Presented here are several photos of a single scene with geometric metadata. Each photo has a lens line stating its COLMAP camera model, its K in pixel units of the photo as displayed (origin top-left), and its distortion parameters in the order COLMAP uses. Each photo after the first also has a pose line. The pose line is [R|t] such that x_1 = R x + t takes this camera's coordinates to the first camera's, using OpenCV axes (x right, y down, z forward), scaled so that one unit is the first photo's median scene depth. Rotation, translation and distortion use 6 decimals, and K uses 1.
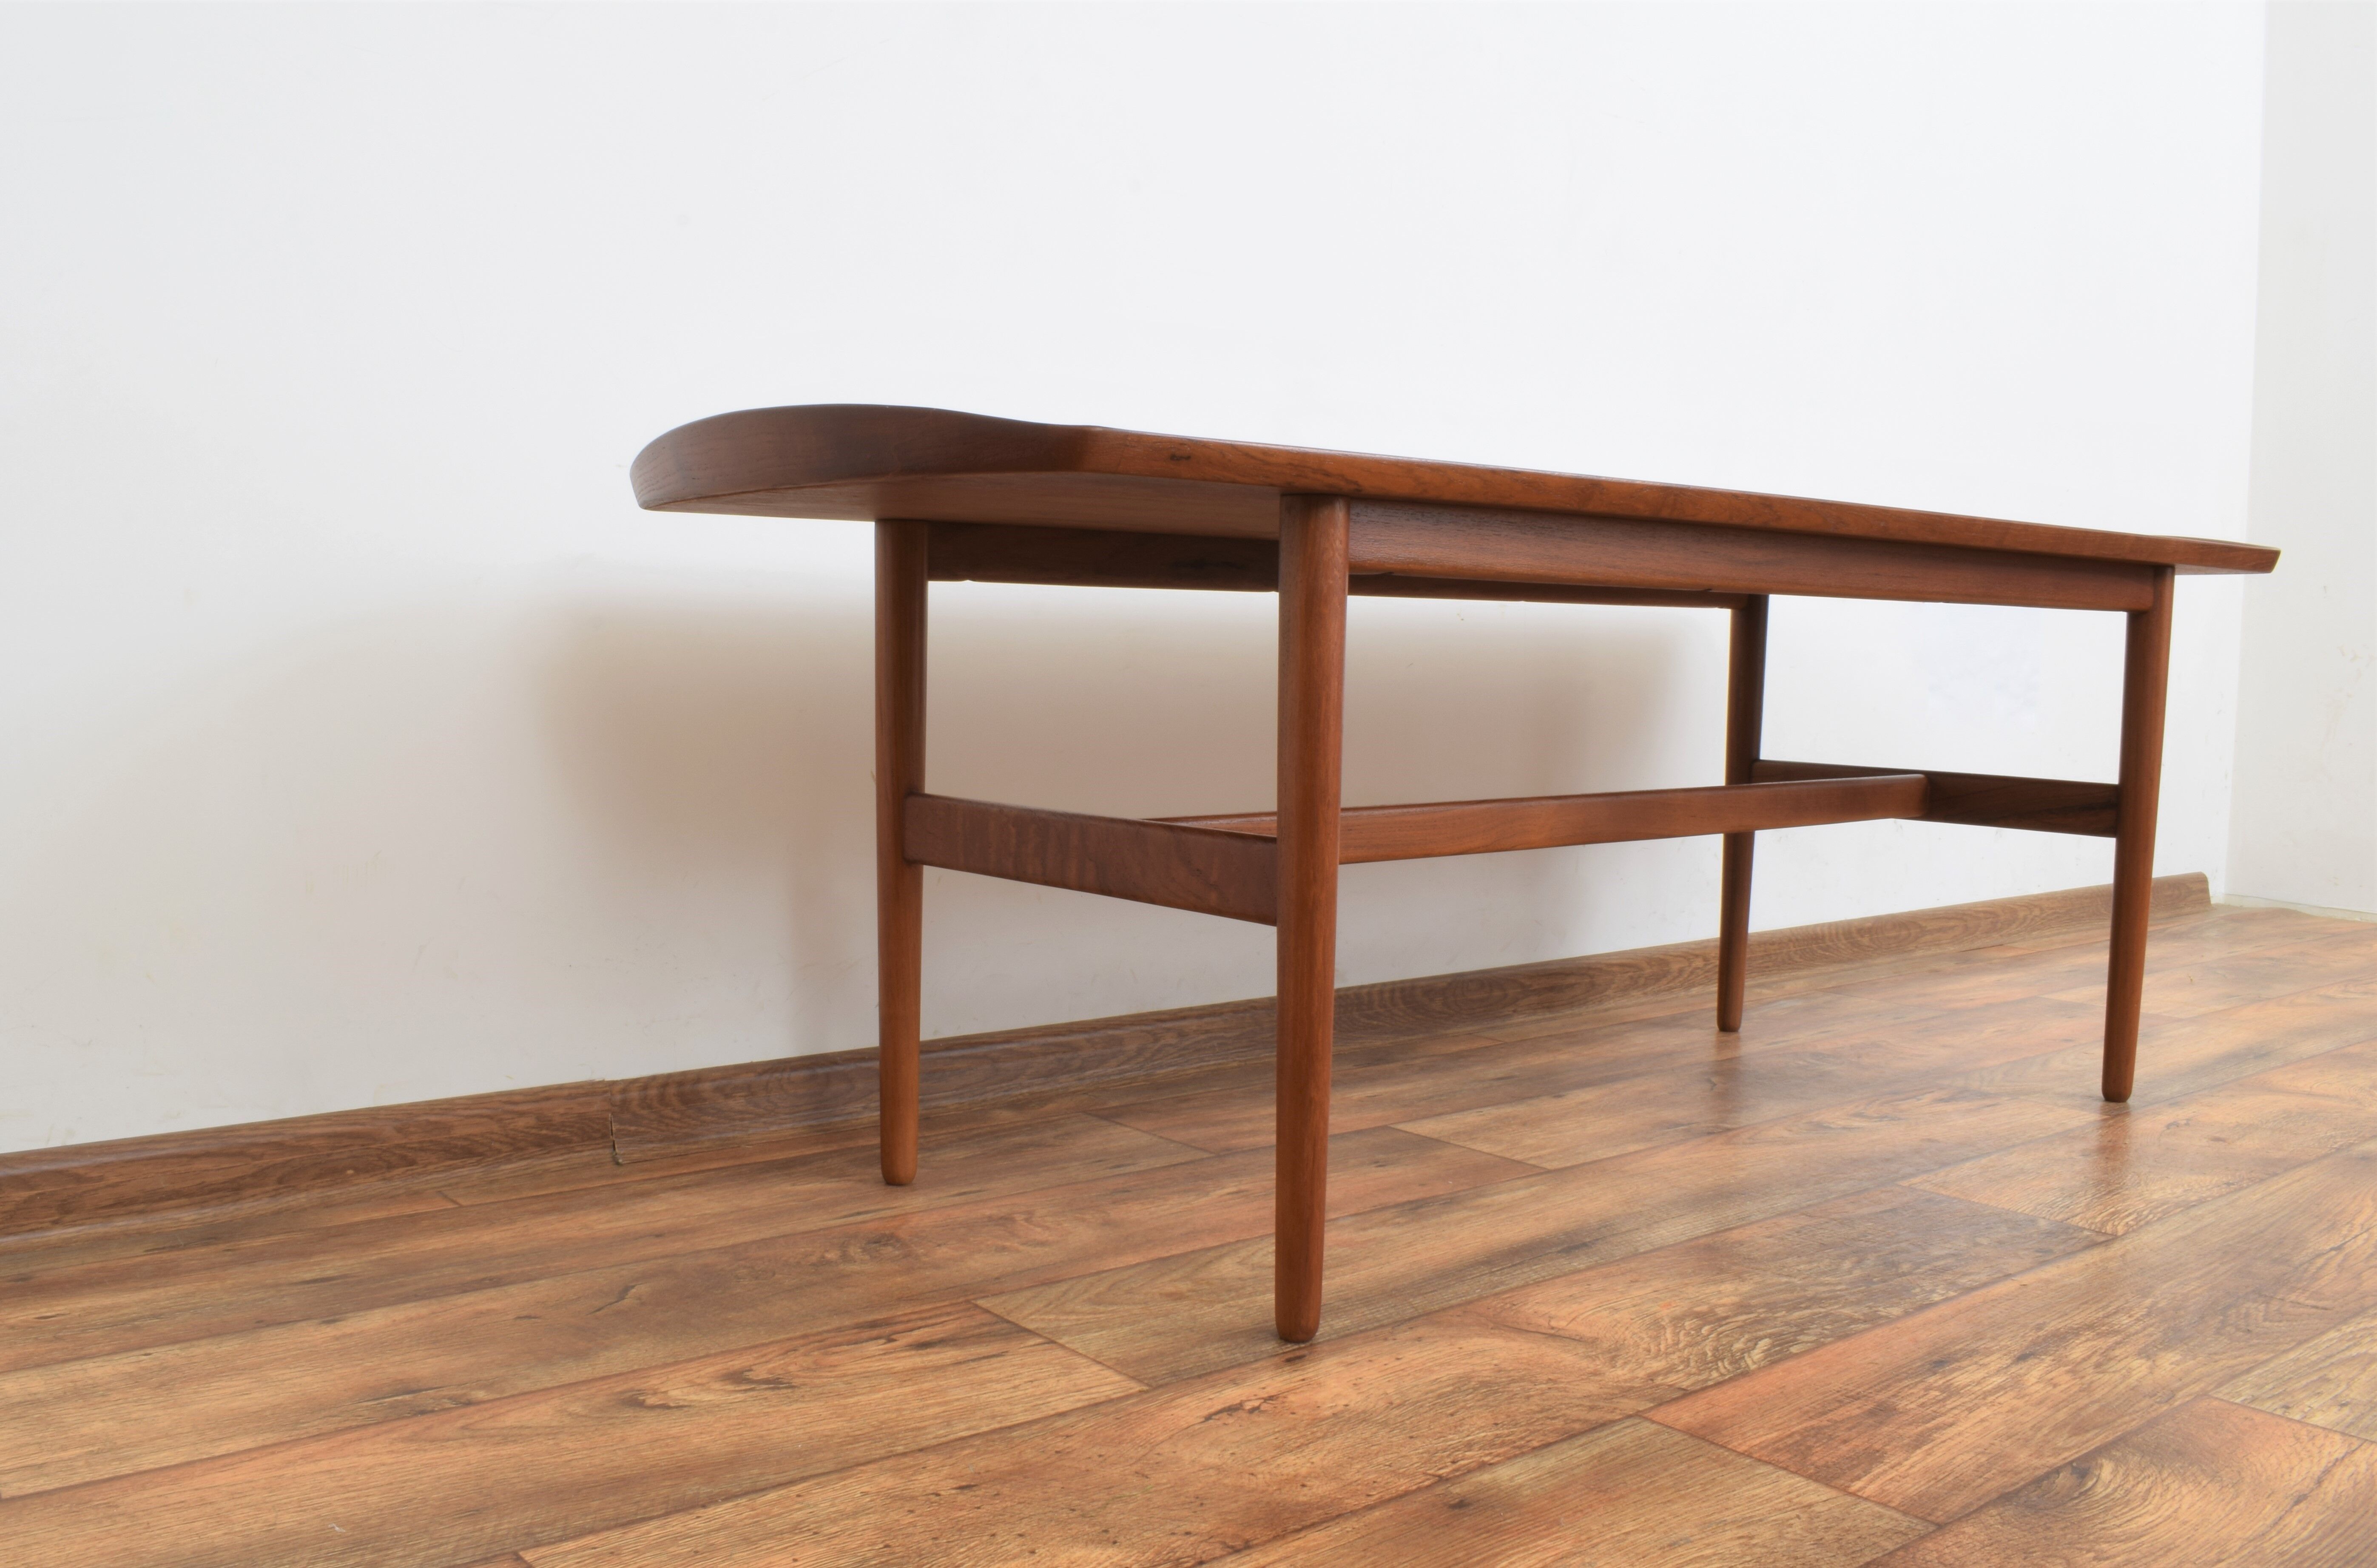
lens RADIAL K [[1968.6, 0, 1091.0], [0, 1968.6, 834.8], [0, 0, 1]] dist [-0.093886, 0.018503]
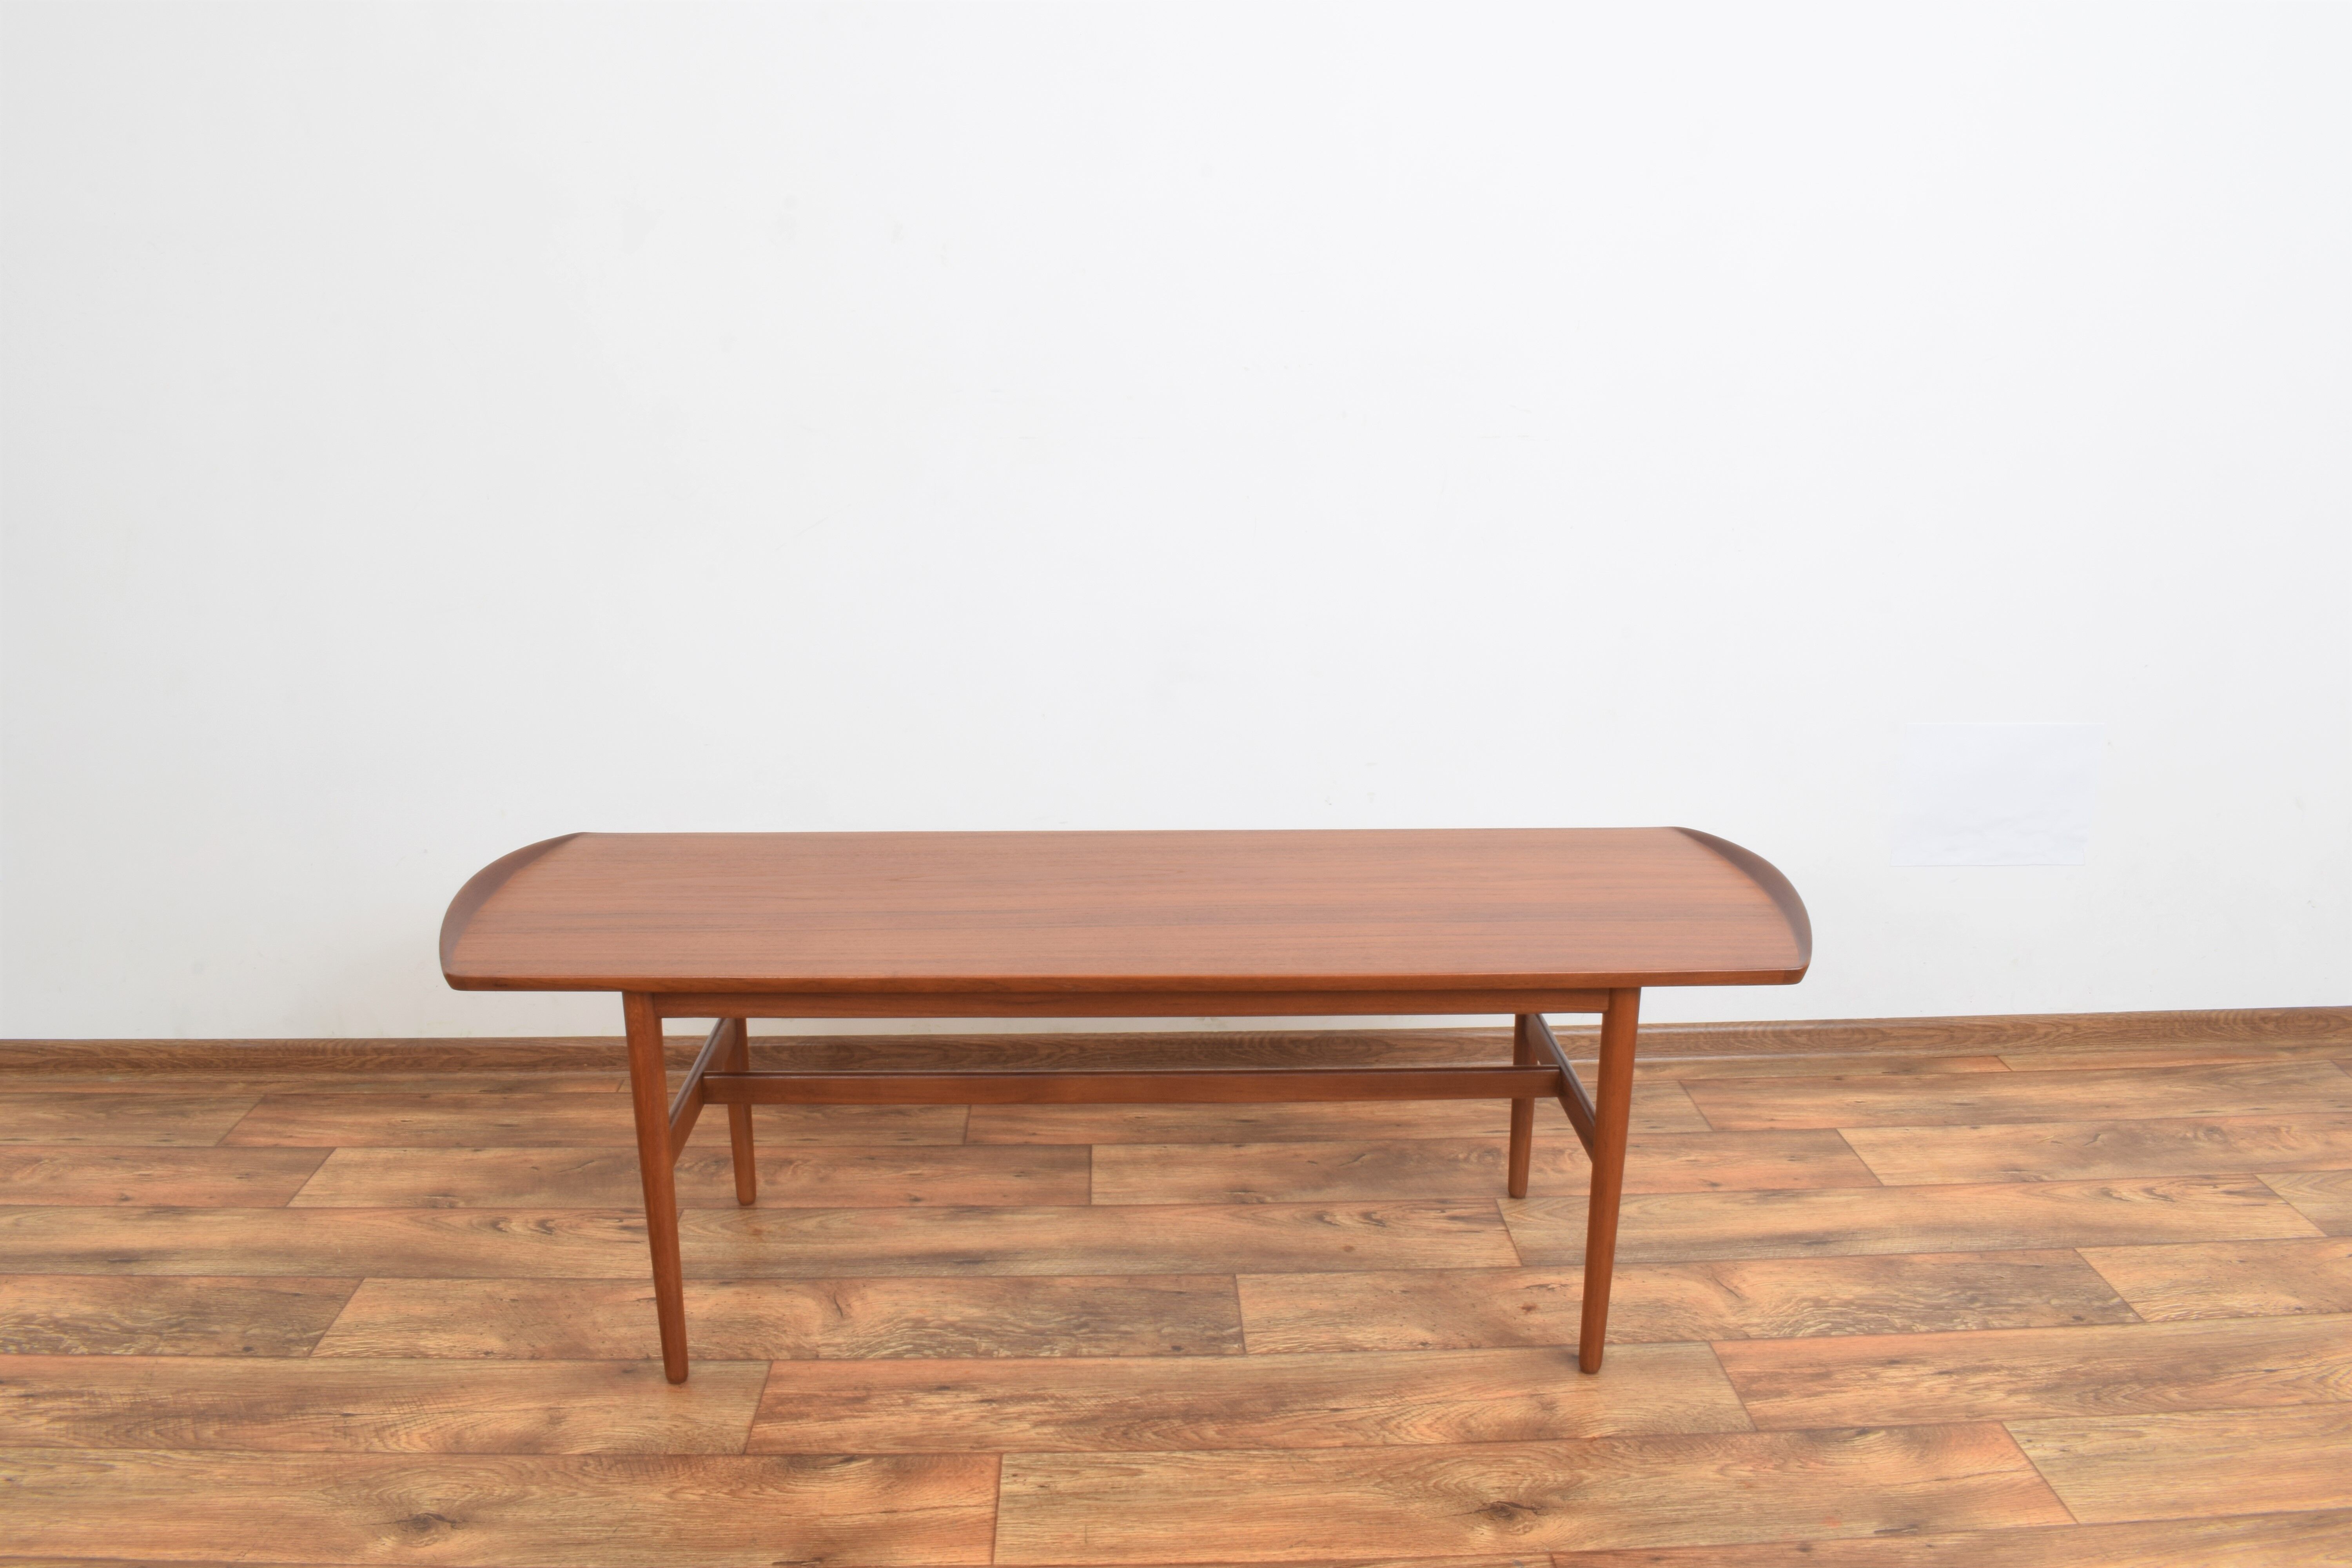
lens RADIAL K [[1814.2, 0, 1286.7], [0, 1814.2, 784.4], [0, 0, 1]] dist [-0.091766, 0.015967]
pose [[0.834085, 0.138634, -0.533931, 1.487176], [-0.048889, 0.982674, 0.178777, -0.608626], [0.549465, -0.123012, 0.826412, -0.200945]]
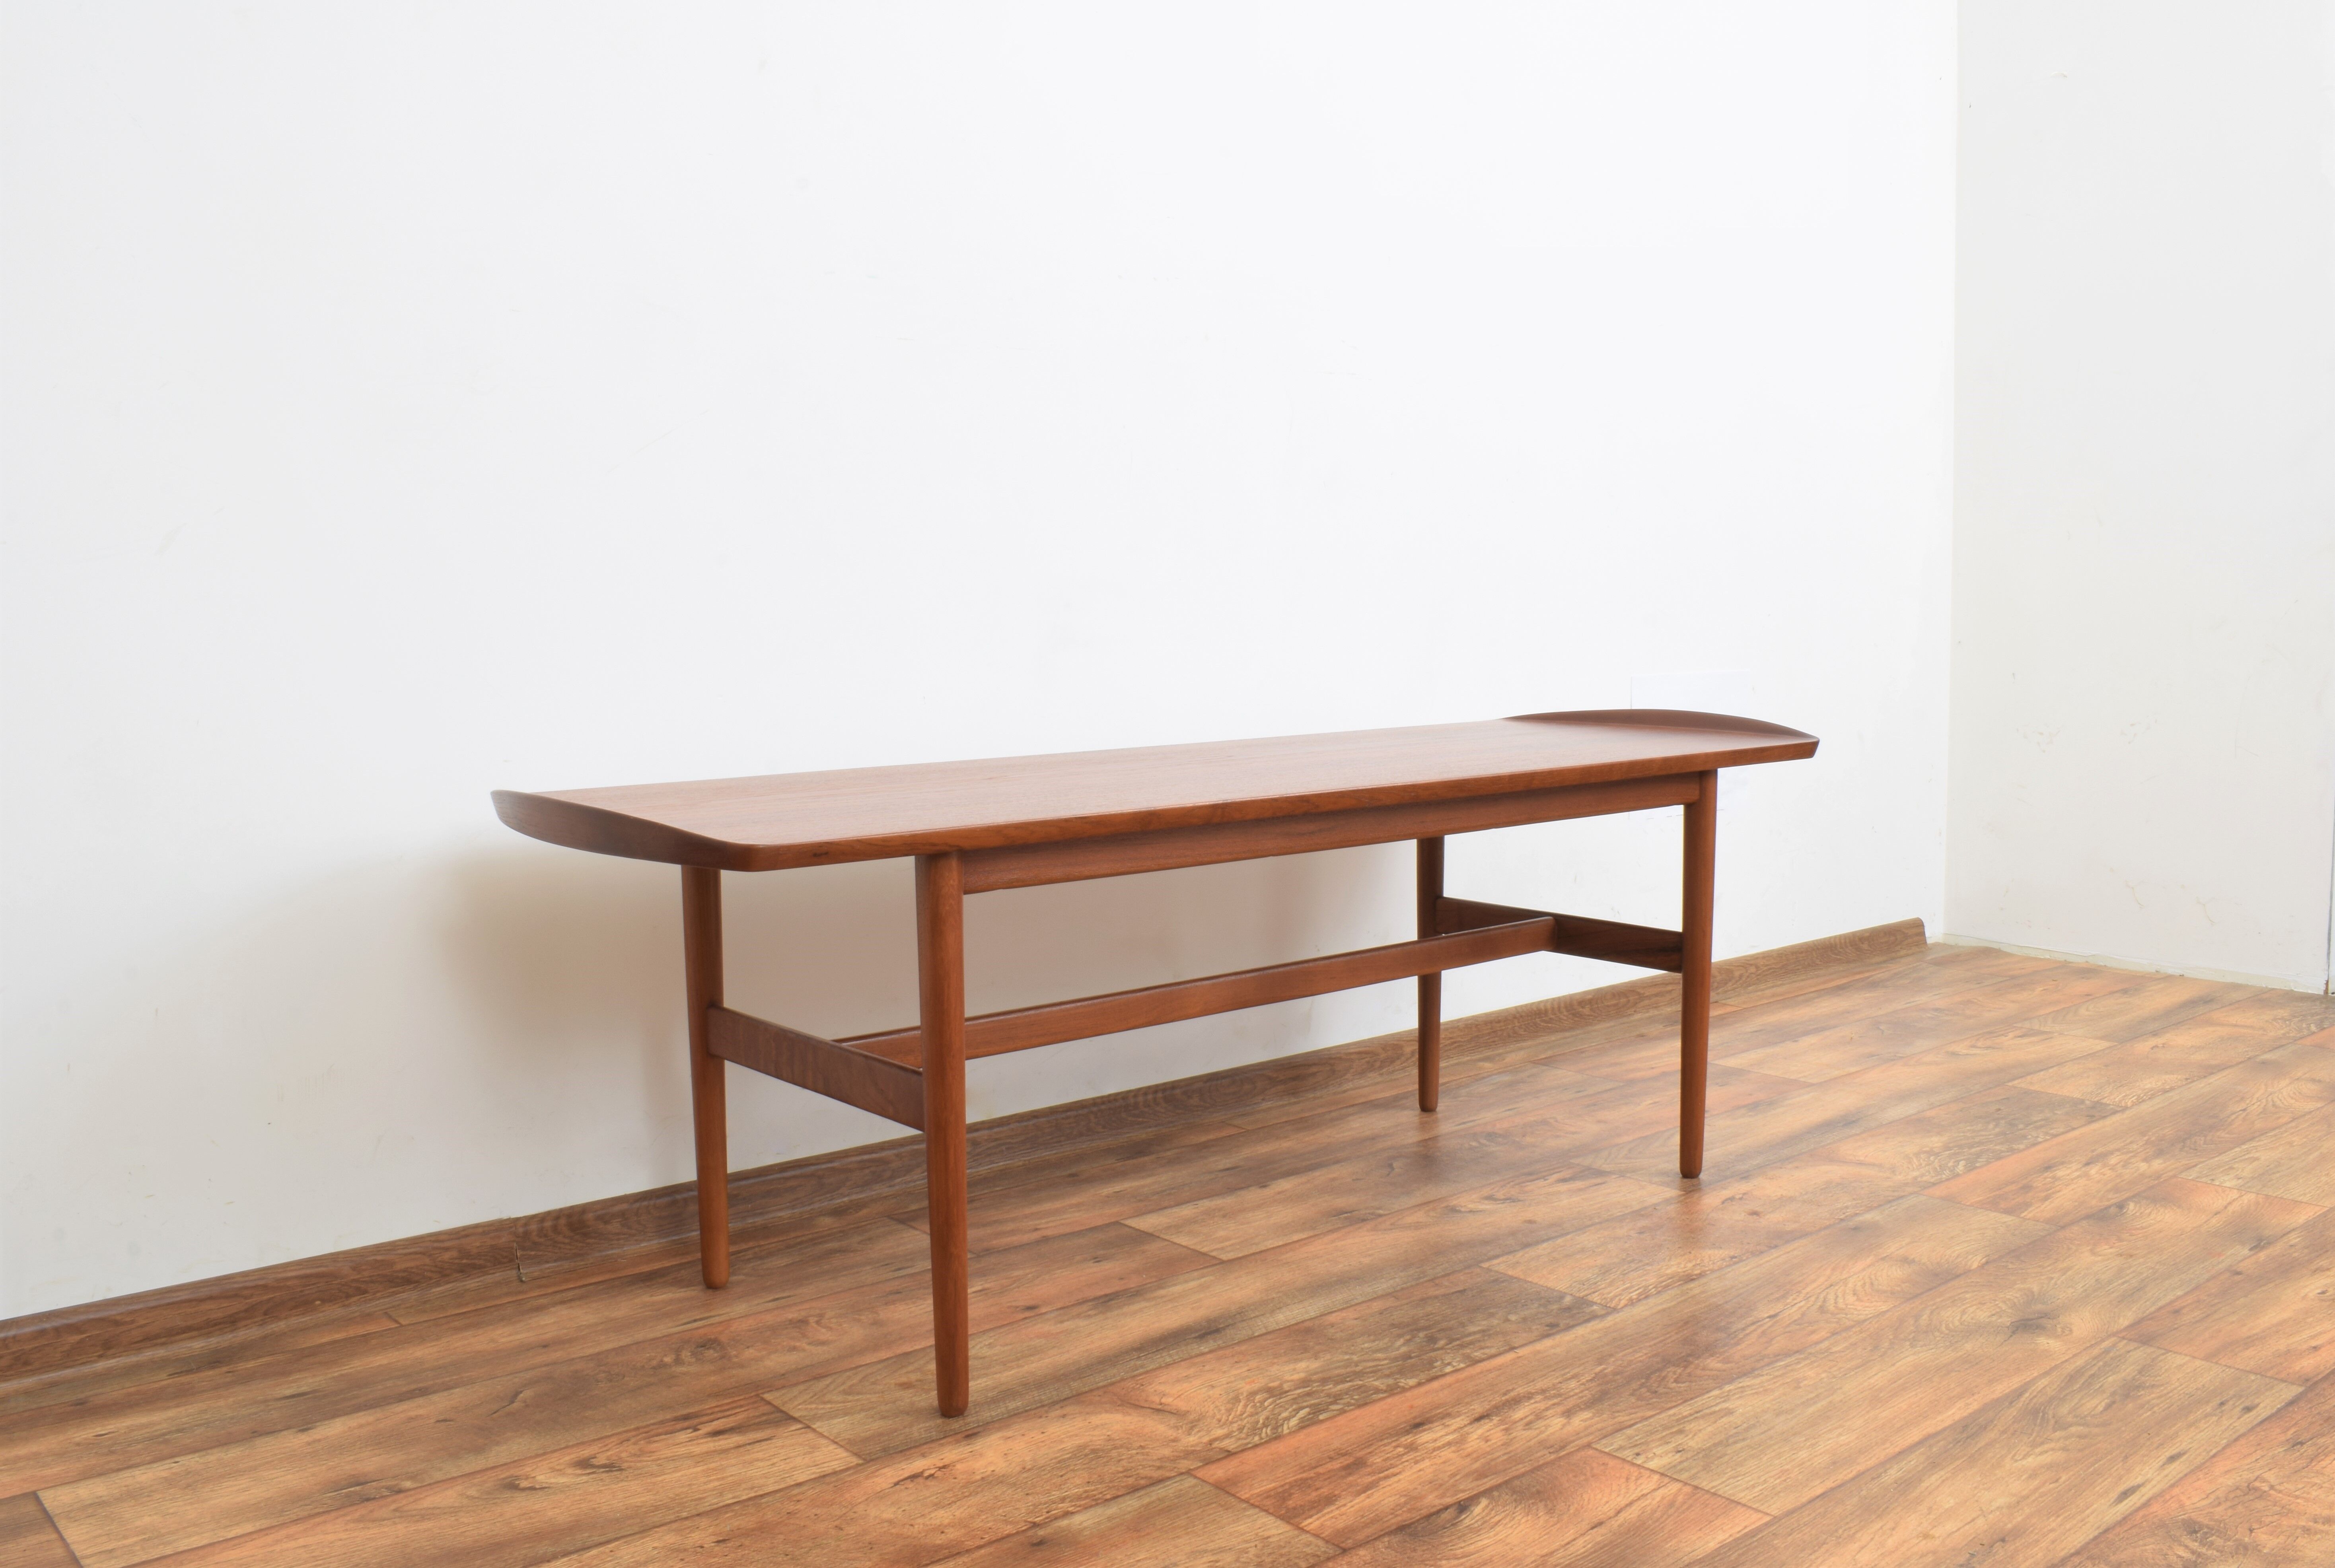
lens RADIAL K [[1971.5, 0, 1173.7], [0, 1971.5, 751.3], [0, 0, 1]] dist [-0.087016, 0.019555]
pose [[0.998512, -0.026991, 0.047381, 0.186992], [0.027631, 0.999535, -0.012904, -0.205082], [-0.047011, 0.014194, 0.998794, -0.438798]]
